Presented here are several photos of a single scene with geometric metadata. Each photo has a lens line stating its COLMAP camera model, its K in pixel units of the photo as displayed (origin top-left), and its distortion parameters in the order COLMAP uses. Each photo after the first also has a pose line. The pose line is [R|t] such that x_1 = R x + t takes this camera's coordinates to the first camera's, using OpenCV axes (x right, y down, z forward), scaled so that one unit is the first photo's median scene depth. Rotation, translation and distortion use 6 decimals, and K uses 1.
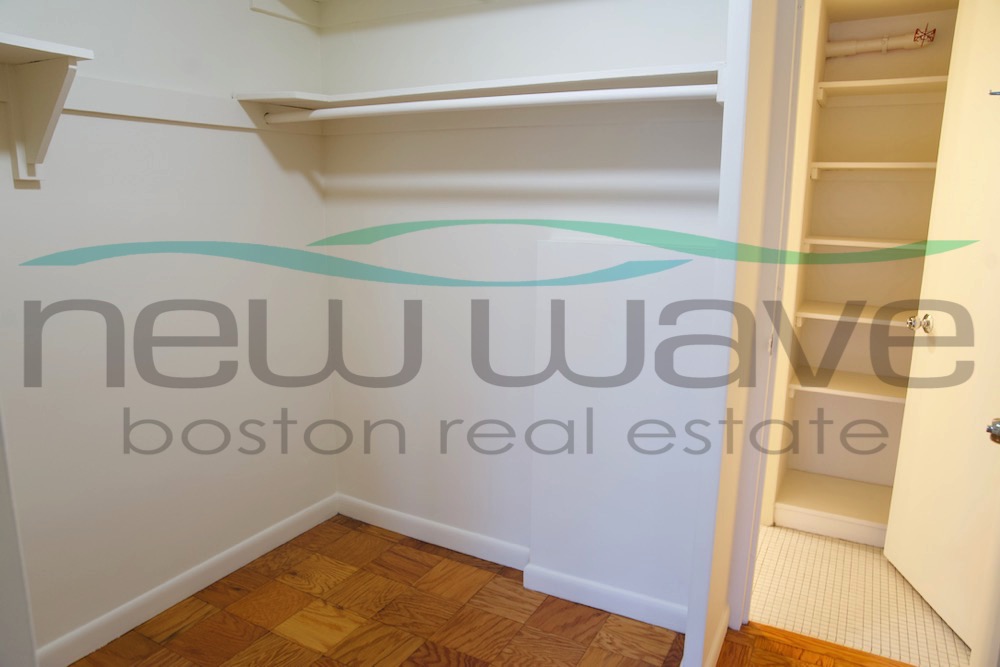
lens RADIAL K [[661.3, 0, 500.0], [0, 661.3, 333.5], [0, 0, 1]] dist [-0.062521, 0.108548]
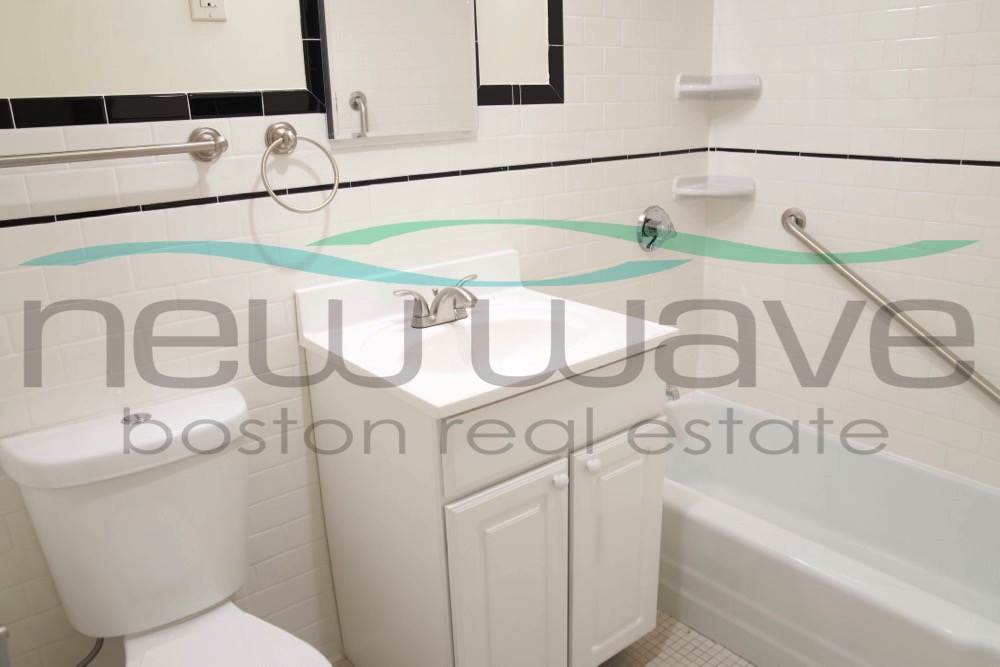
lens RADIAL K [[661.3, 0, 500.0], [0, 661.3, 333.5], [0, 0, 1]] dist [-0.062521, 0.108548]
pose [[0.999998, 0.000619, -0.002036, -0.617419], [-0.000620, 1.000000, -0.000225, 0.000338], [0.002036, 0.000226, 0.999998, -0.003437]]
